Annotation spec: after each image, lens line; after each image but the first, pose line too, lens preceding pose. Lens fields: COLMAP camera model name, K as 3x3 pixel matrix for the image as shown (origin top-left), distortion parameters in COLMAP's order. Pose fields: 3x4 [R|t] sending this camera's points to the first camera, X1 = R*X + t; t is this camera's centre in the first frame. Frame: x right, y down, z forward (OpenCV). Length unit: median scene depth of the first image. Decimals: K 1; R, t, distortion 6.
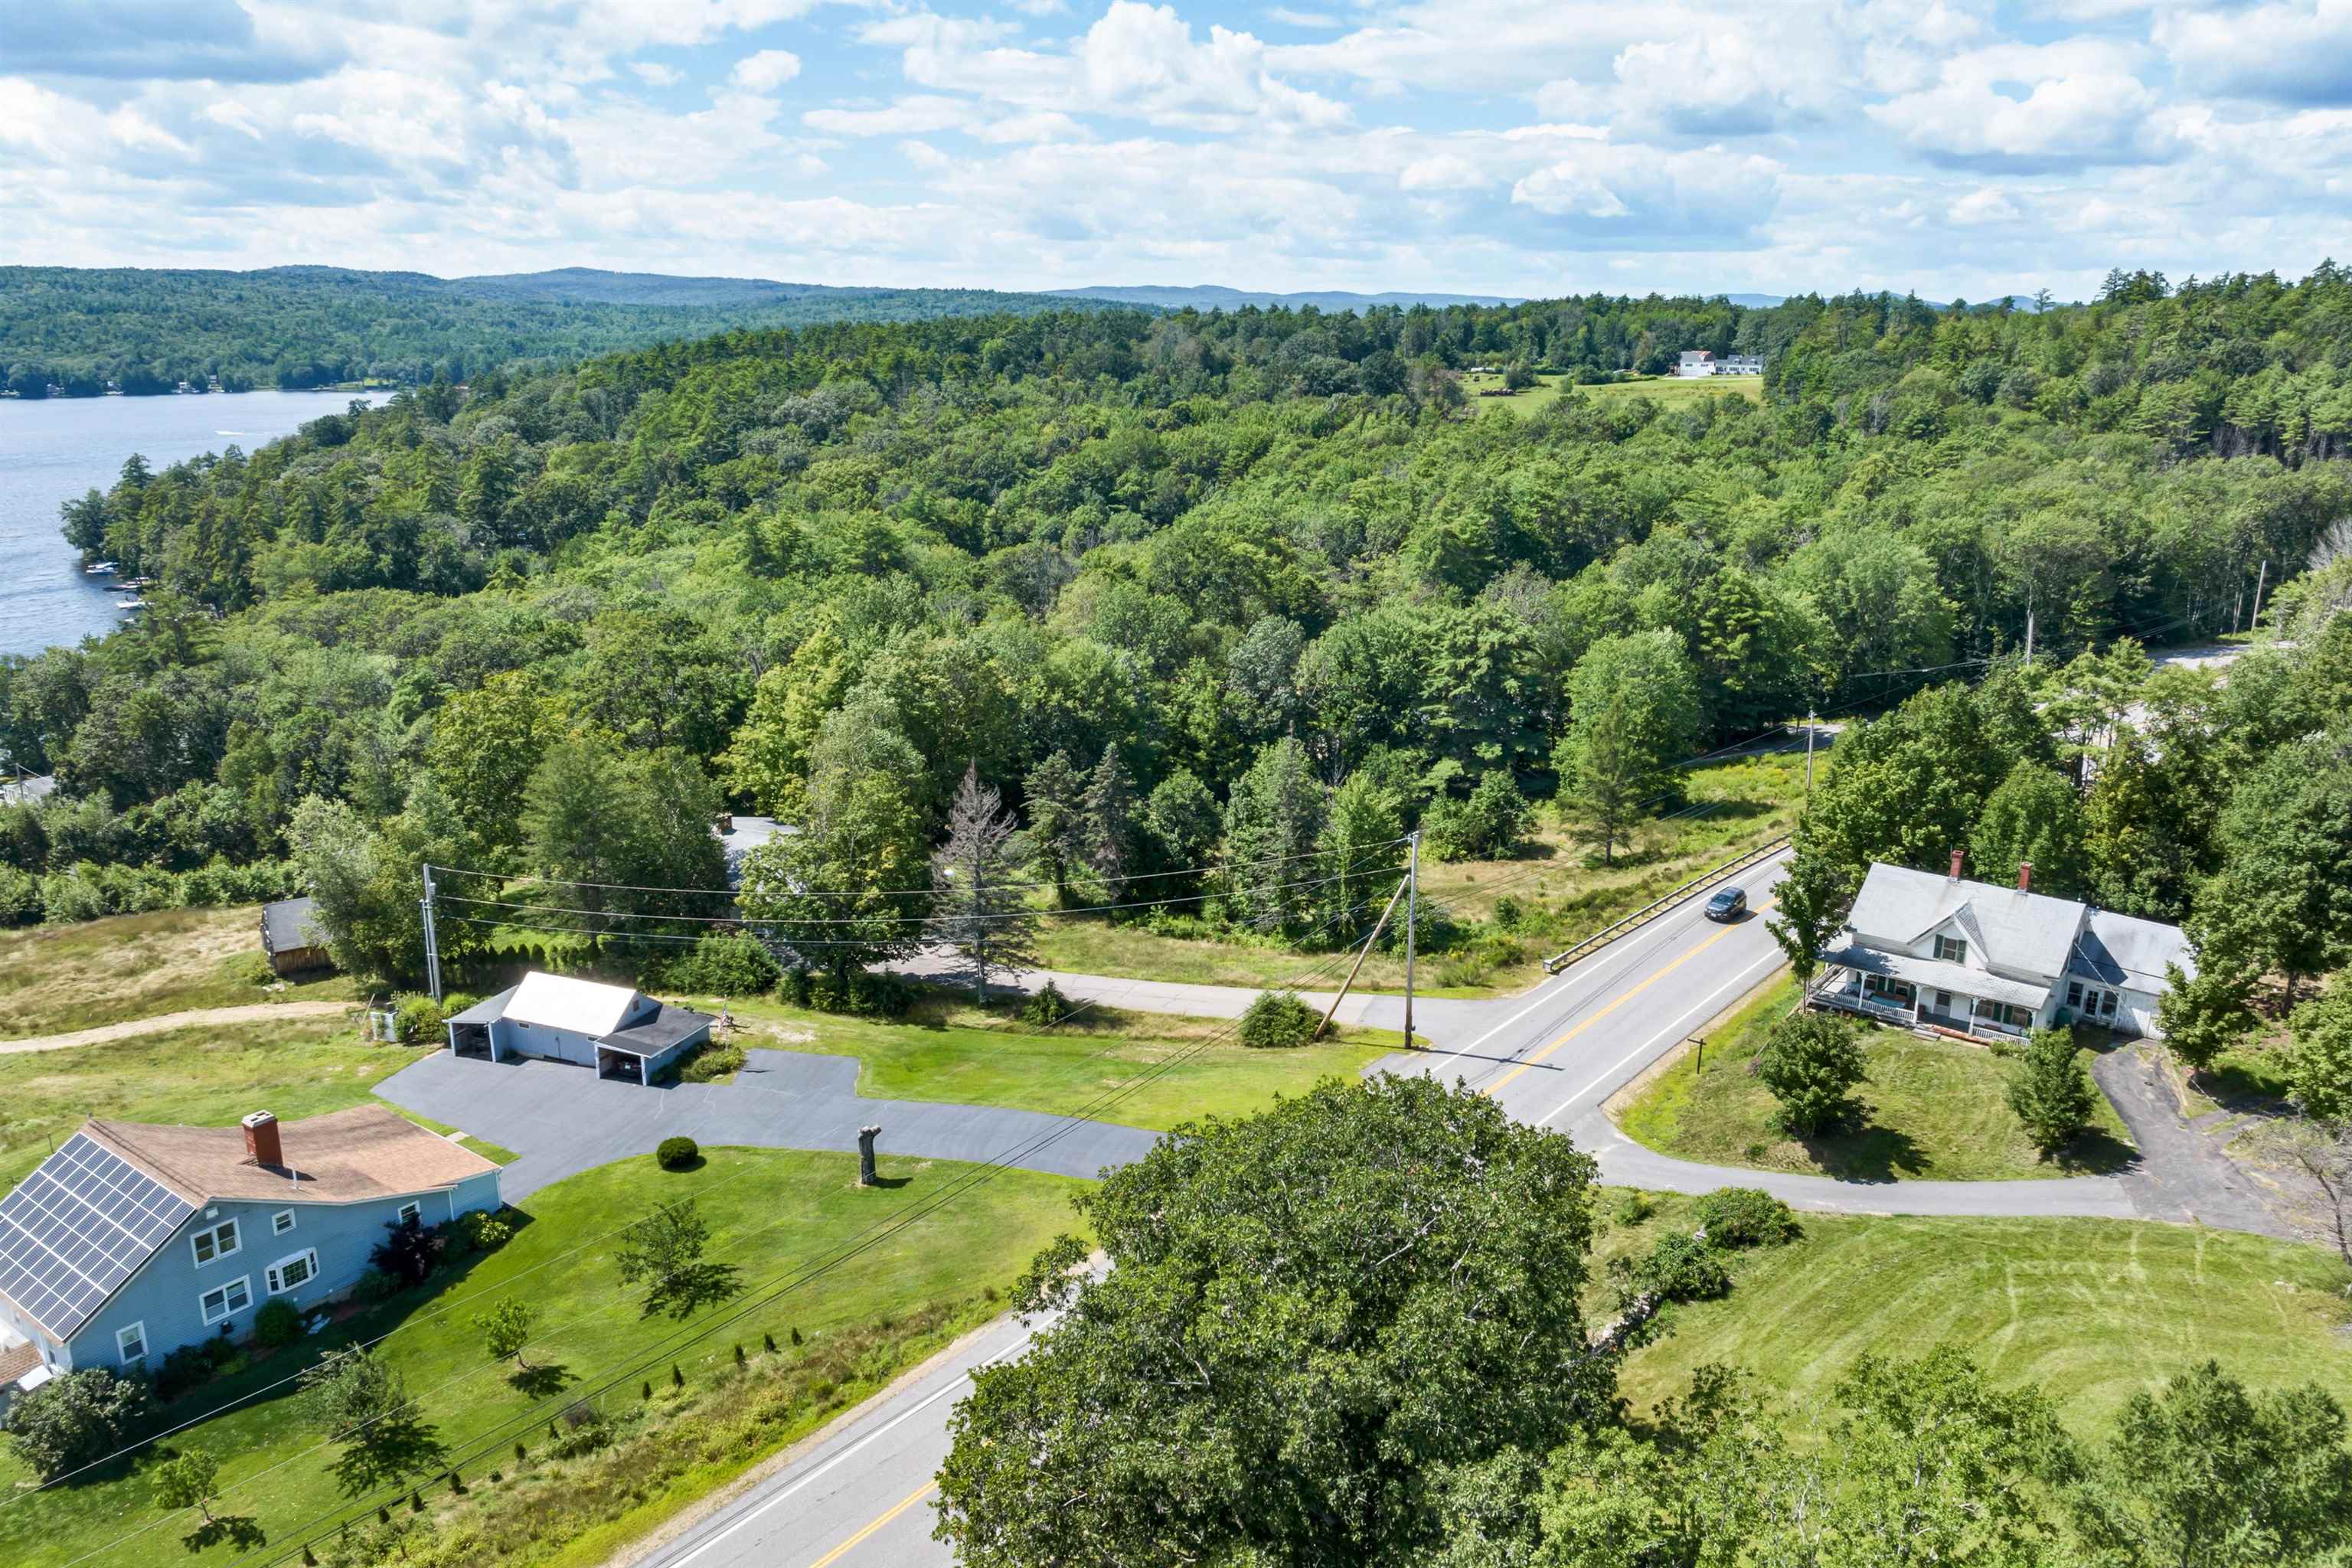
lens RADIAL K [[1637.6, 0, 1188.8], [0, 1637.6, 776.8], [0, 0, 1]] dist [-0.050789, 0.015415]
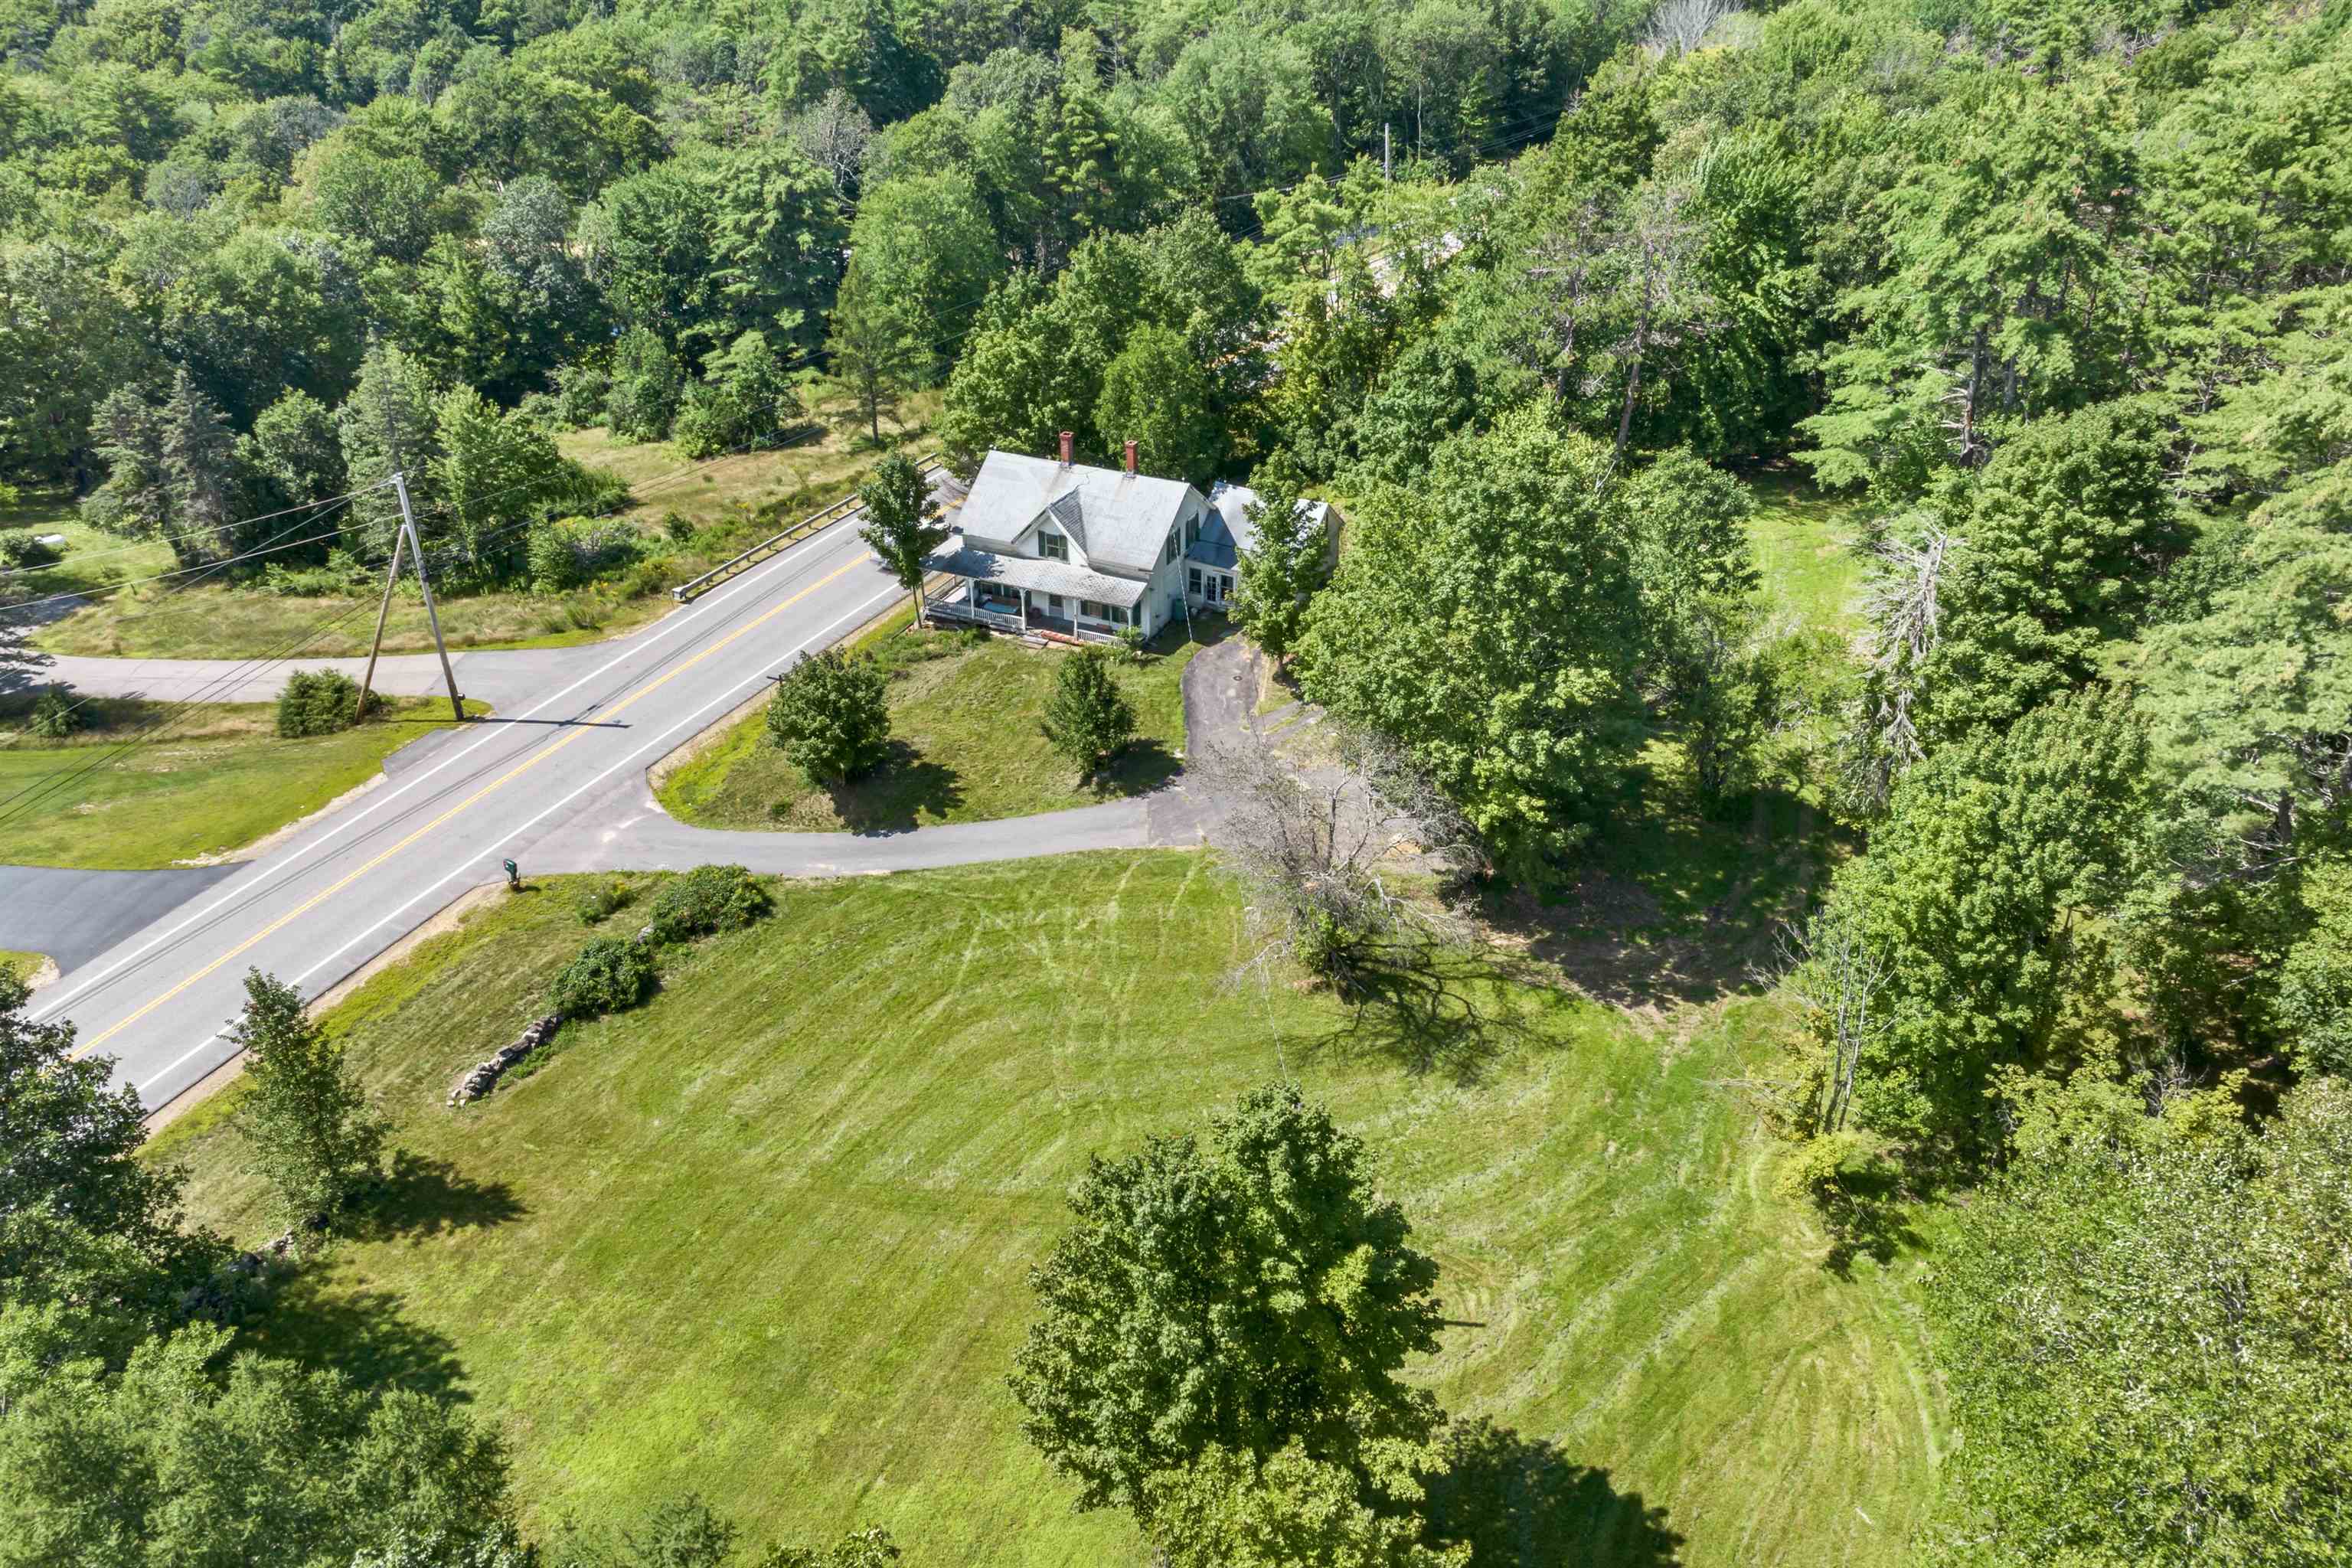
lens RADIAL K [[1637.6, 0, 1174.1], [0, 1637.6, 781.2], [0, 0, 1]] dist [-0.050789, 0.015415]
pose [[0.971795, -0.130940, 0.196136, 0.223583], [0.071668, 0.956333, 0.283355, -0.013830], [-0.224674, -0.261306, 0.938744, 0.063906]]
